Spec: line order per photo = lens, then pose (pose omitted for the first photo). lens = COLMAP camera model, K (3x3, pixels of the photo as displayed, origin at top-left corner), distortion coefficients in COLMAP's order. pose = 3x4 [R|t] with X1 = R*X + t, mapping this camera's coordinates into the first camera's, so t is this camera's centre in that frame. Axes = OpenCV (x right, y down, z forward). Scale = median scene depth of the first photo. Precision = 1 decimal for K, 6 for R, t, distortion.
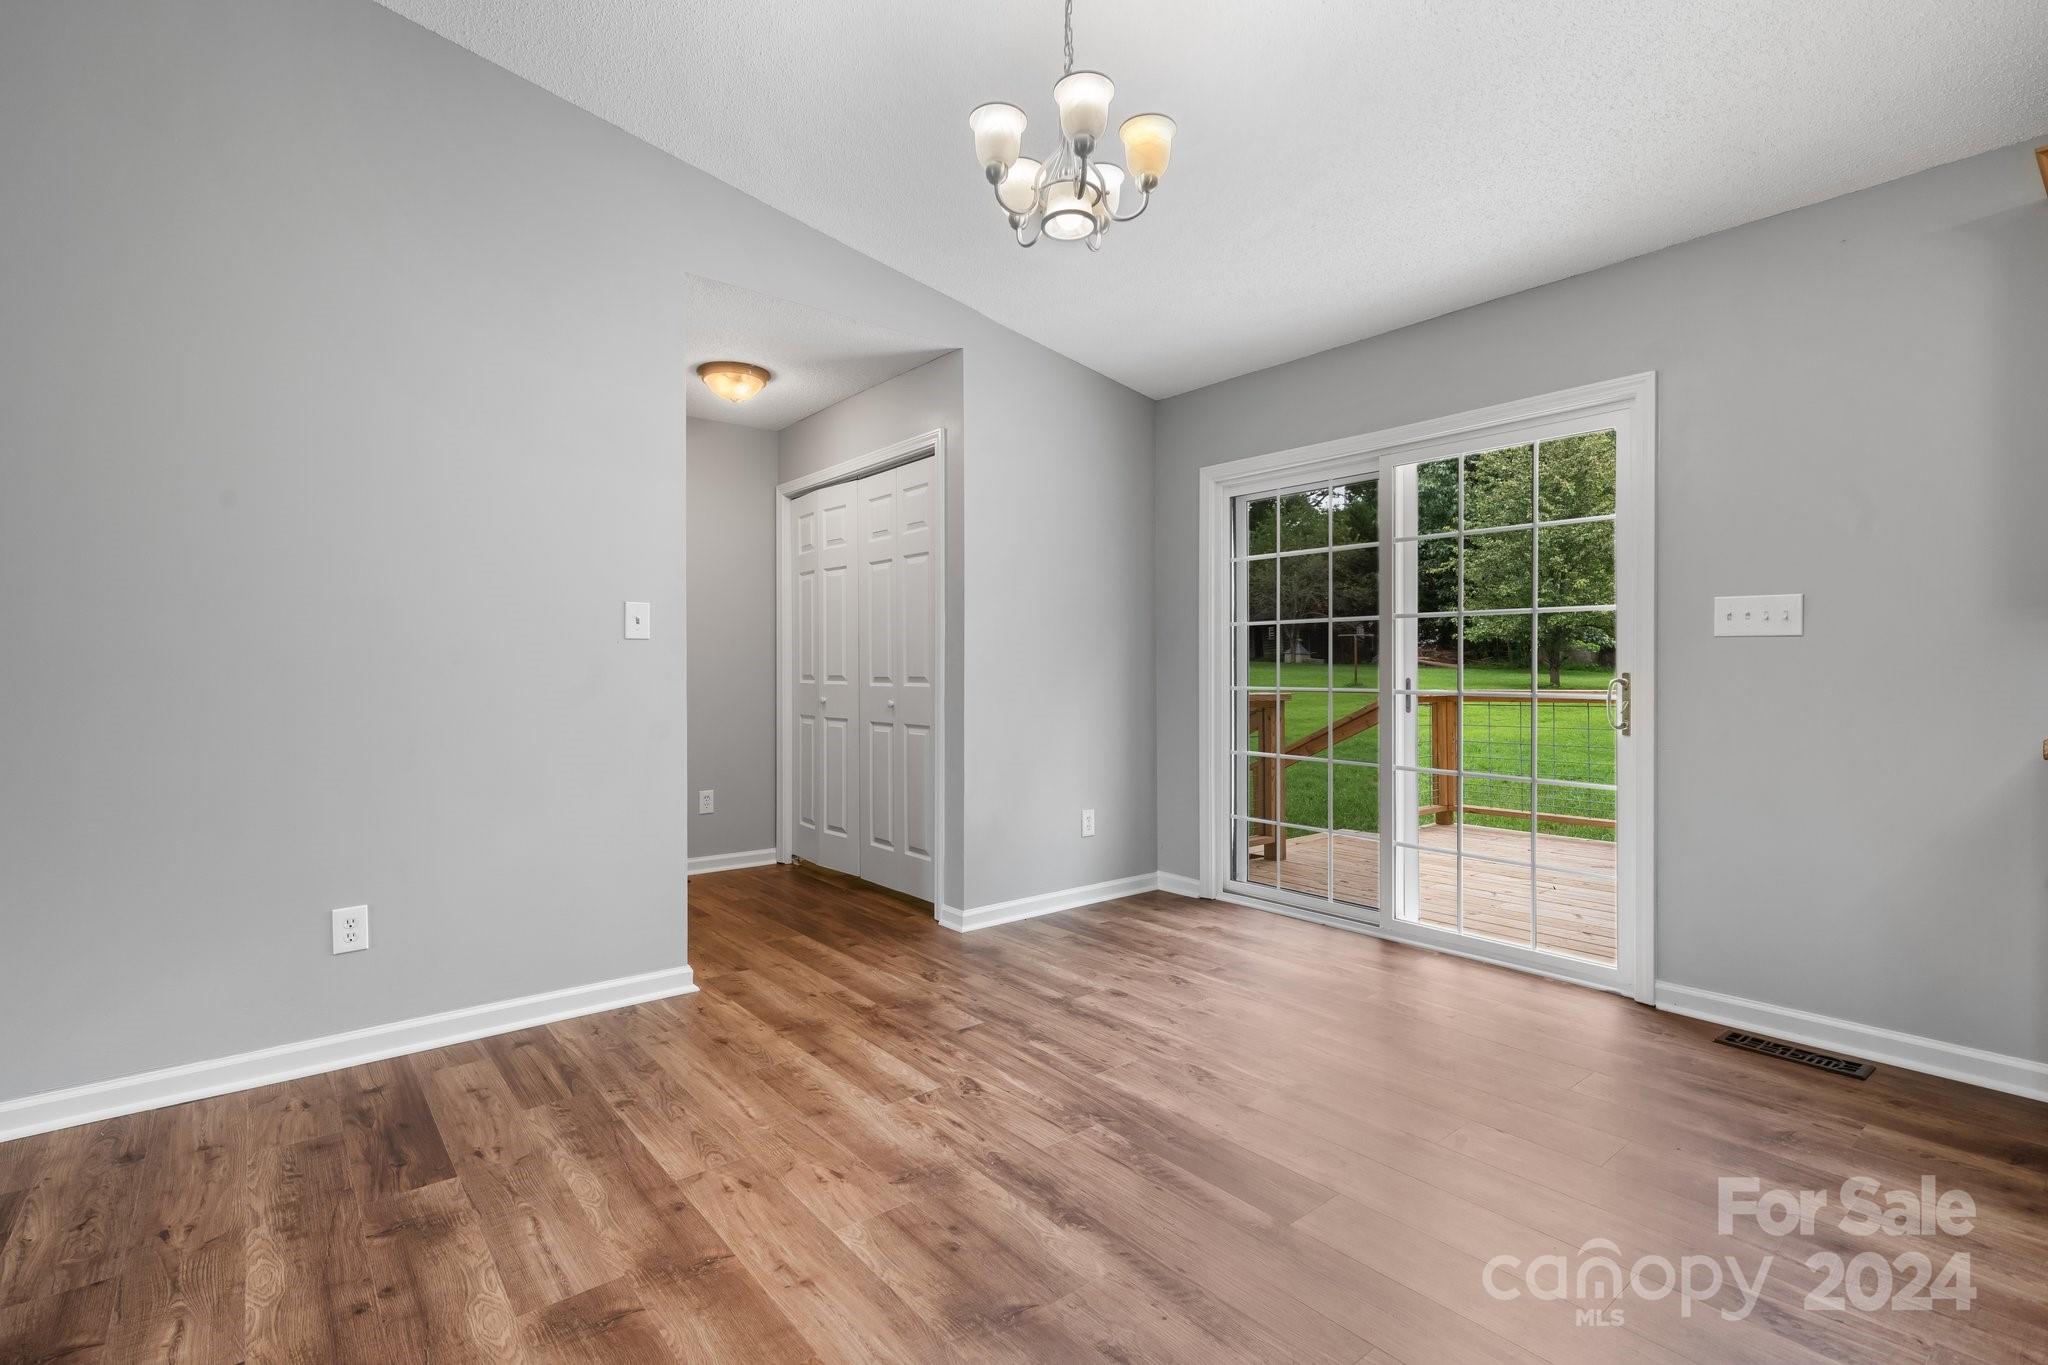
lens RADIAL K [[944.3, 0, 1033.2], [0, 944.3, 690.2], [0, 0, 1]] dist [0.003403, 0.001081]
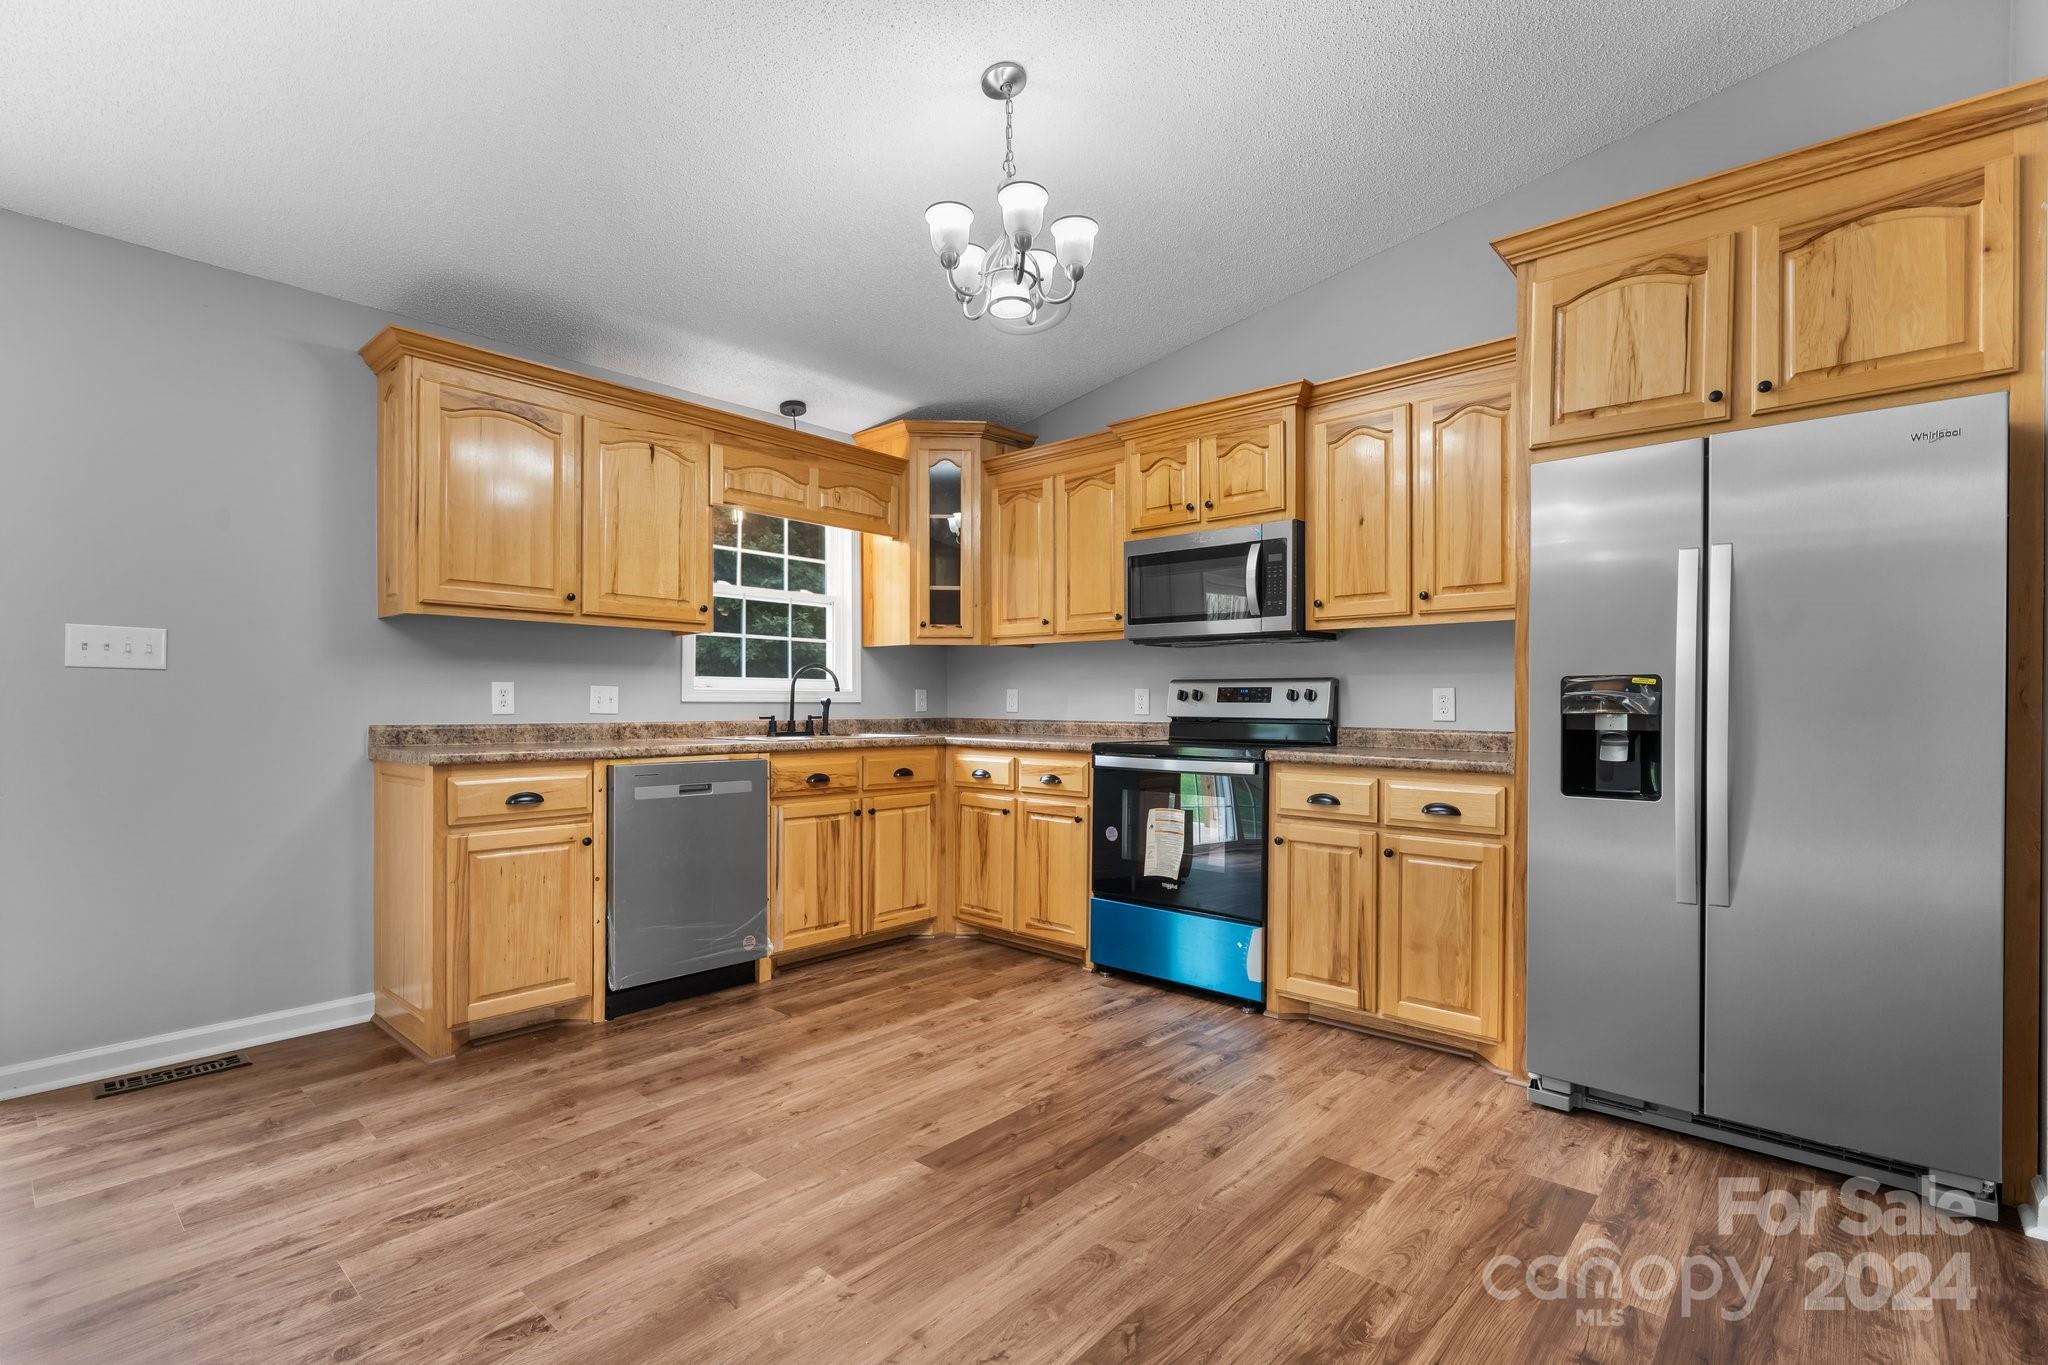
lens RADIAL K [[944.3, 0, 1013.6], [0, 944.3, 704.0], [0, 0, 1]] dist [0.003403, 0.001081]
pose [[-0.145099, -0.001006, 0.989417, -0.373939], [0.020583, 0.999780, 0.004035, -0.005703], [-0.989203, 0.020951, -0.145046, 0.252747]]
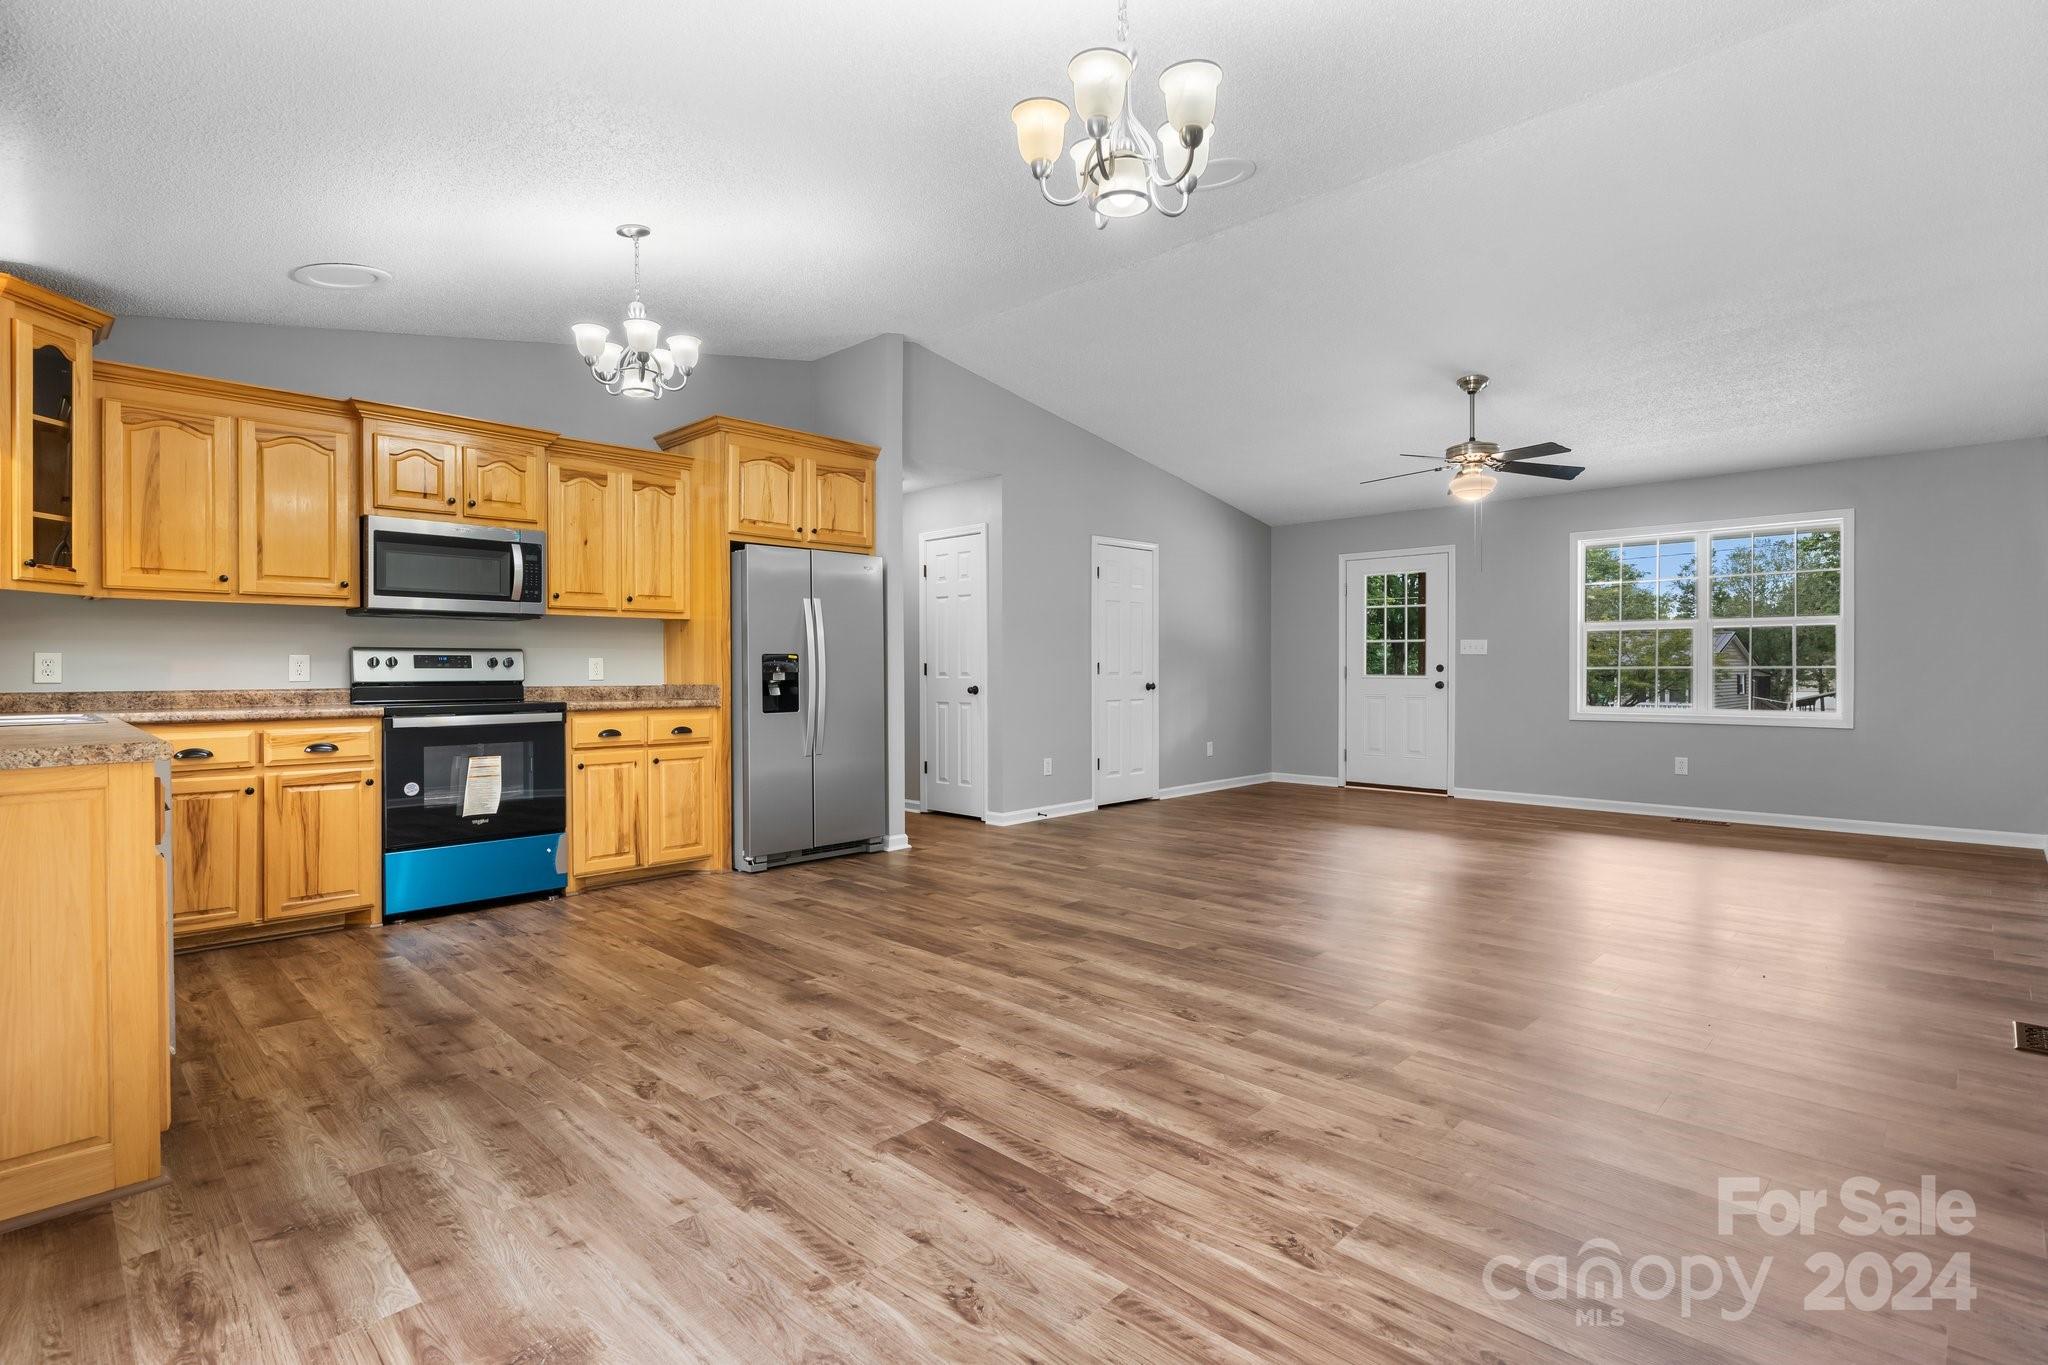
lens RADIAL K [[944.3, 0, 1038.1], [0, 944.3, 681.4], [0, 0, 1]] dist [0.003403, 0.001081]
pose [[-0.993578, 0.006215, -0.112980, 0.200818], [0.001933, 0.999277, 0.037970, -0.037415], [0.113134, 0.037508, -0.992871, 1.647051]]
